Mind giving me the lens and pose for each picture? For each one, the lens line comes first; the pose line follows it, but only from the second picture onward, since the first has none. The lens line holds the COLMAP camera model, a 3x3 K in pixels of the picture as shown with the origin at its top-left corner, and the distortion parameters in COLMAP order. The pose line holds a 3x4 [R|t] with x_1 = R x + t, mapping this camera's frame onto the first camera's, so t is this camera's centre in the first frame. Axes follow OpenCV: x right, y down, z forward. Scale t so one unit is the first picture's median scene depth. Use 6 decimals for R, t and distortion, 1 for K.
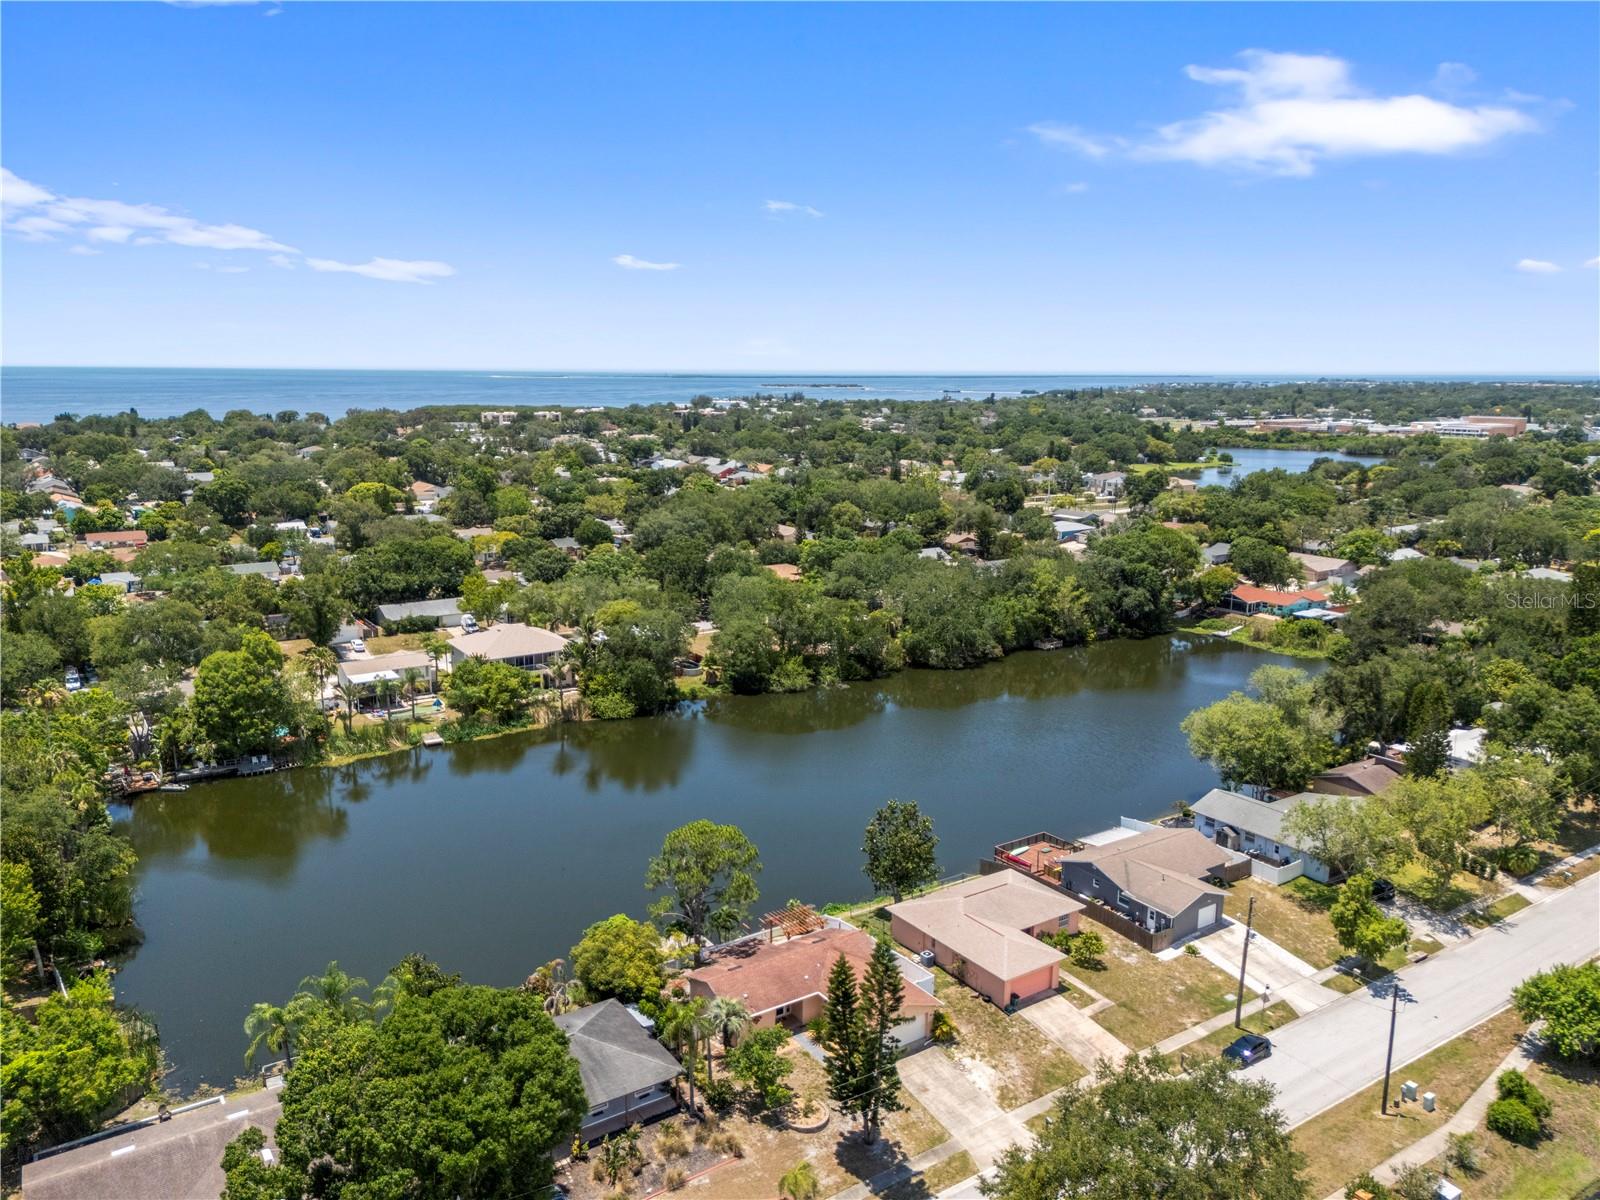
lens RADIAL K [[1173.5, 0, 800.0], [0, 1173.5, 600.0], [0, 0, 1]] dist [0.076125, -0.079103]
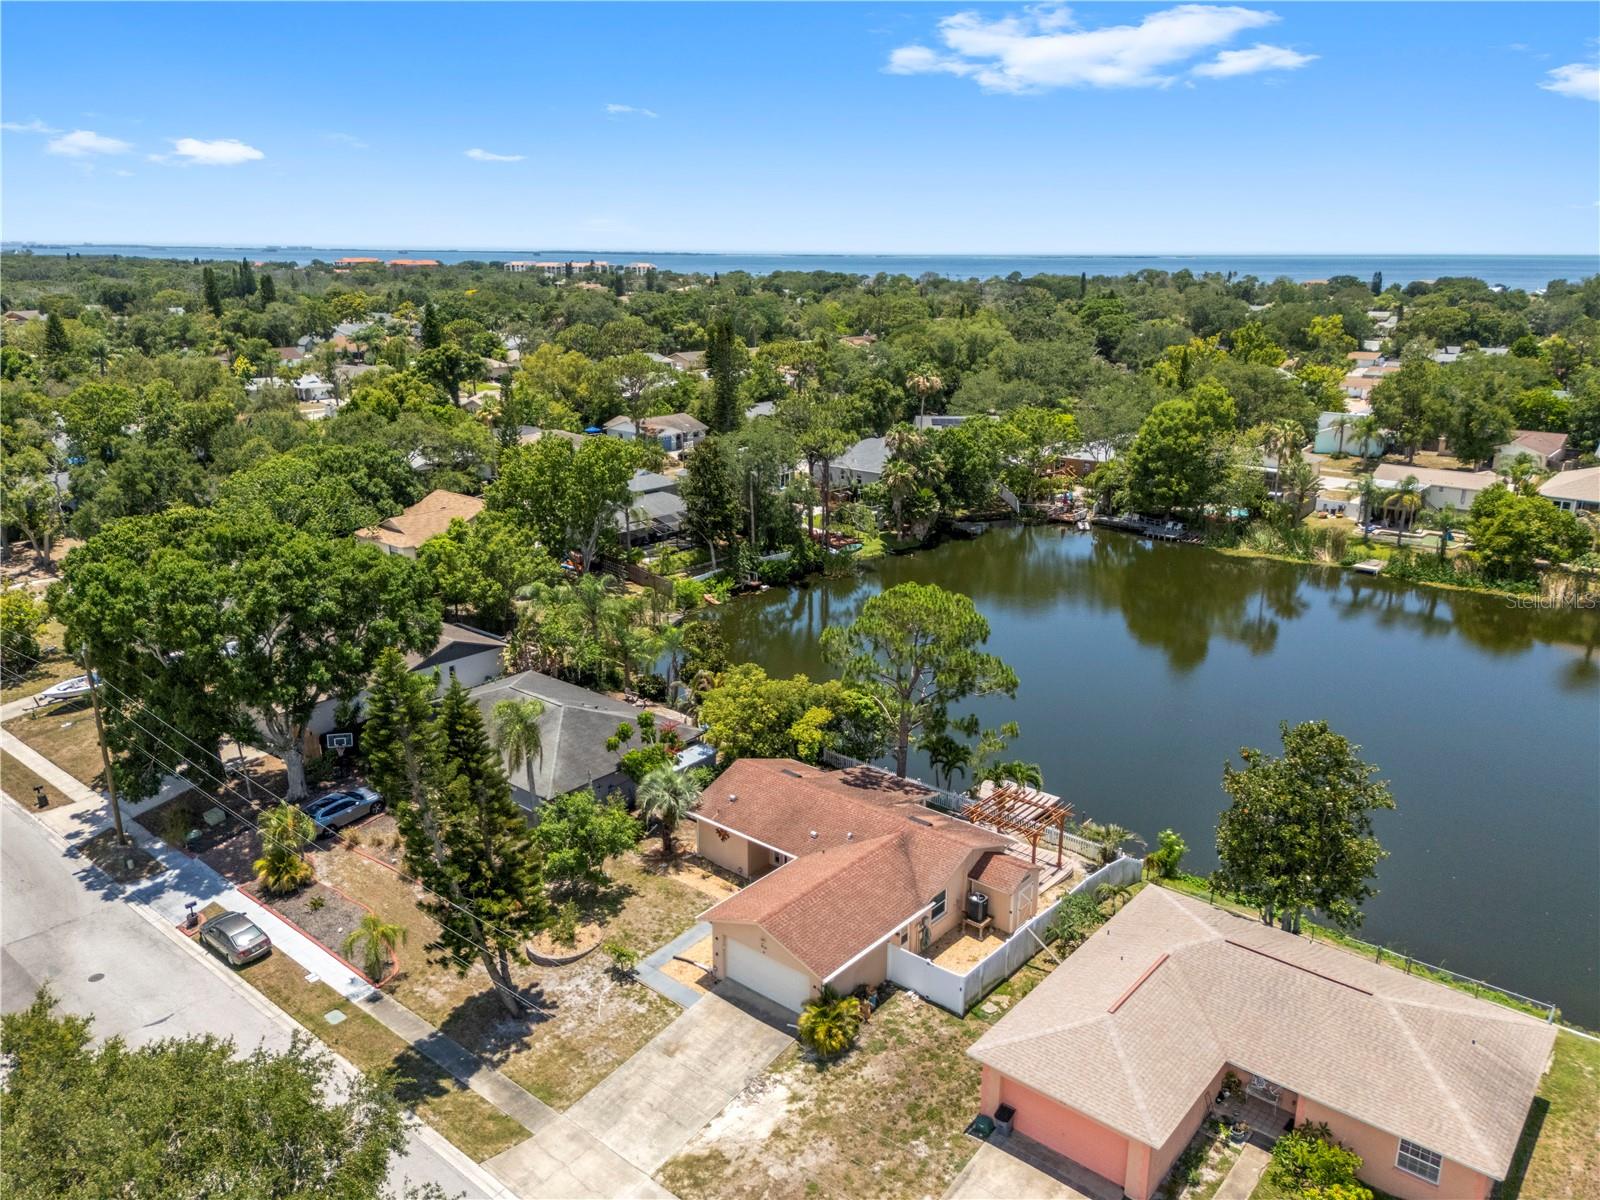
lens RADIAL K [[1179.0, 0, 801.7], [0, 1179.0, 599.4], [0, 0, 1]] dist [0.074825, -0.068469]
pose [[0.276352, 0.267932, -0.922953, 0.283644], [-0.188364, 0.956826, 0.221365, 0.038561], [0.942416, 0.112677, 0.314889, 0.423721]]
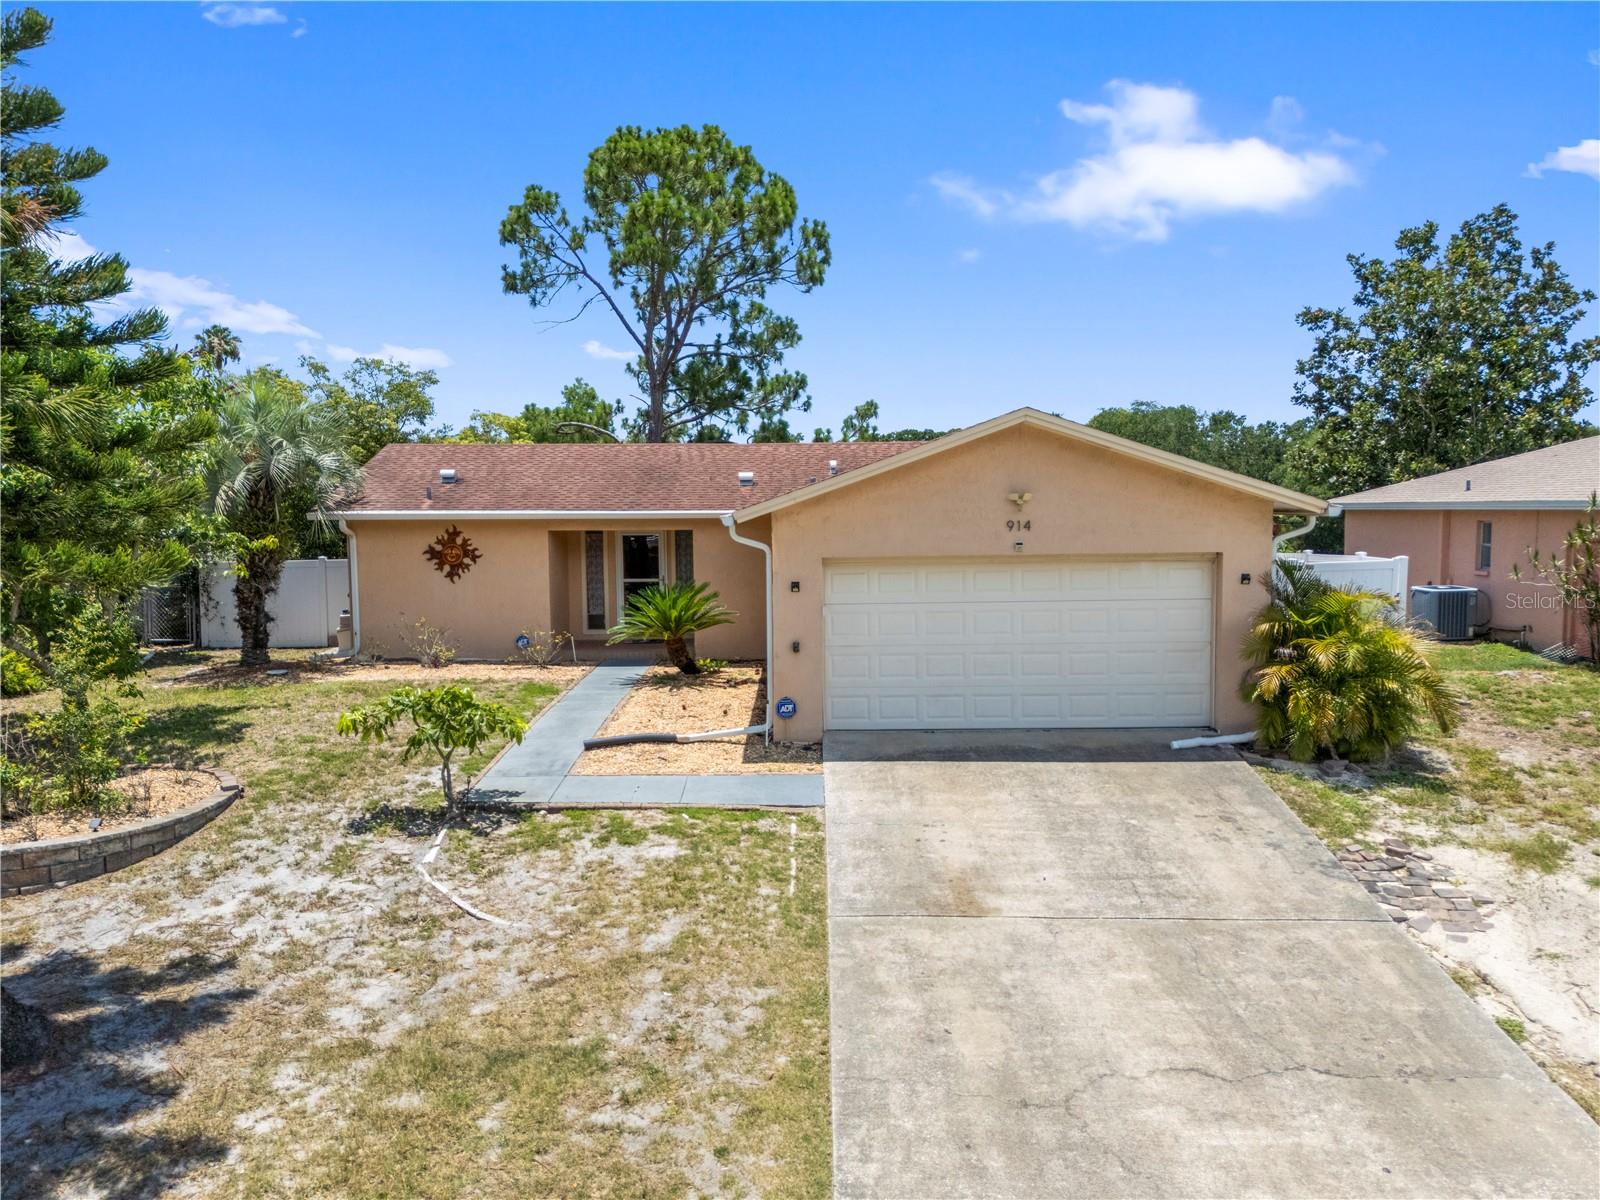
lens RADIAL K [[1173.5, 0, 800.0], [0, 1173.5, 600.0], [0, 0, 1]] dist [0.076125, -0.079103]
pose [[0.827481, 0.034023, -0.560462, 0.078023], [-0.095431, 0.992162, -0.080668, 0.193771], [0.553325, 0.120237, 0.824242, 0.437986]]
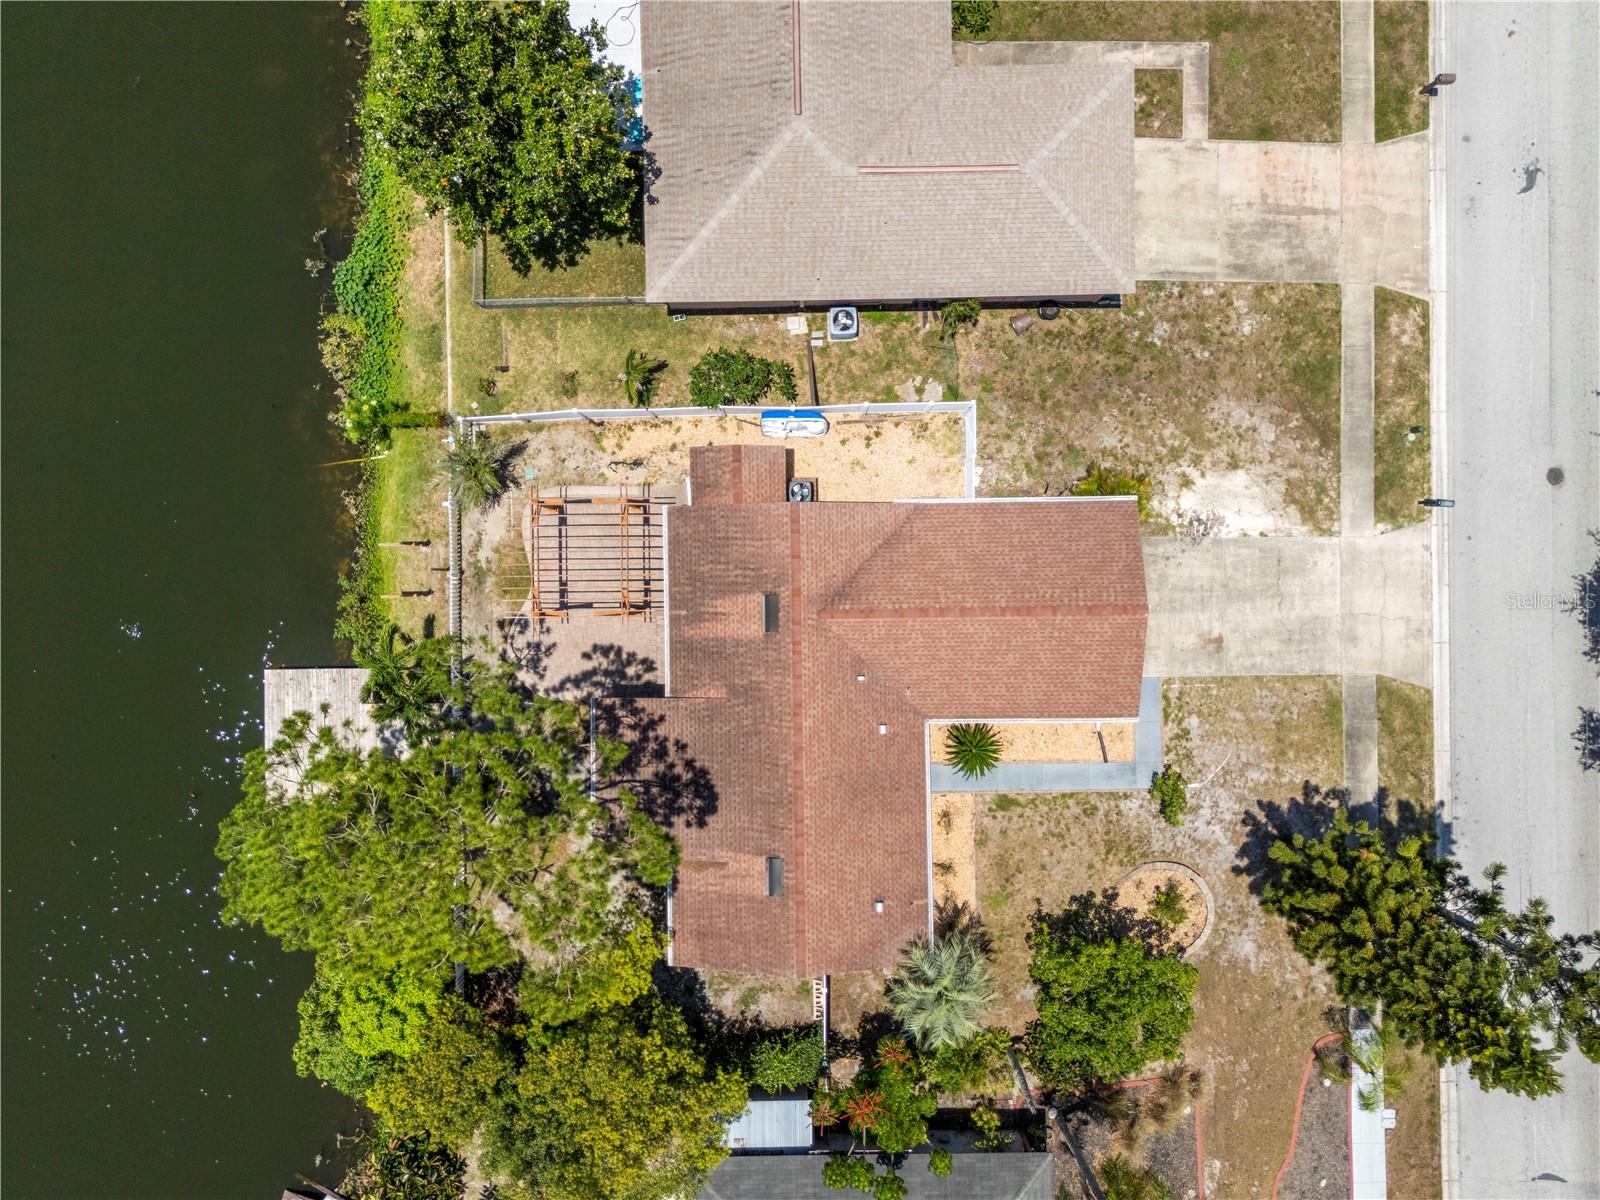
lens RADIAL K [[1108.4, 0, 824.5], [0, 1108.4, 603.5], [0, 0, 1]] dist [0.066470, -0.052683]
pose [[0.547447, -0.836781, -0.009983, 0.018123], [0.159415, 0.092568, 0.982862, -0.027554], [-0.821516, -0.539656, 0.184072, 0.520320]]
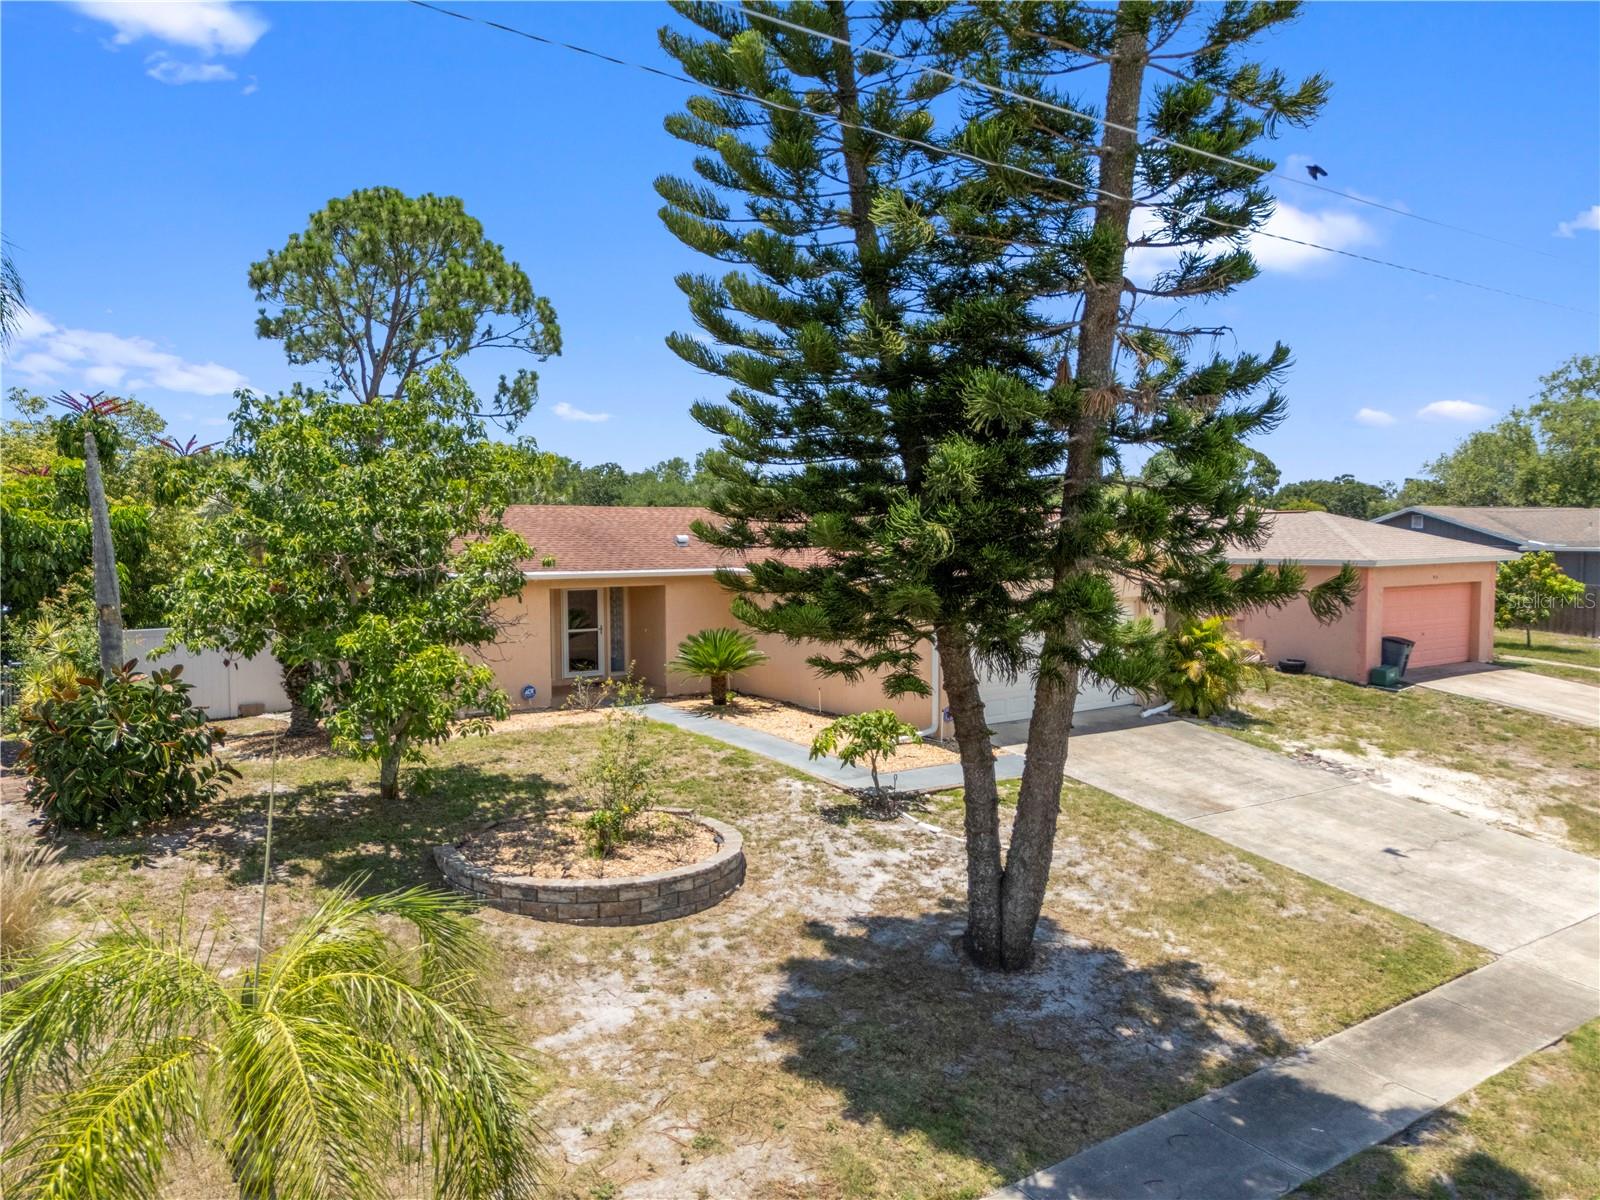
lens RADIAL K [[1173.5, 0, 800.0], [0, 1173.5, 600.0], [0, 0, 1]] dist [0.076125, -0.079103]
pose [[0.999557, -0.010966, 0.027663, 0.013576], [0.014549, 0.991031, -0.132835, 0.198809], [-0.025959, 0.133179, 0.990752, 0.390221]]
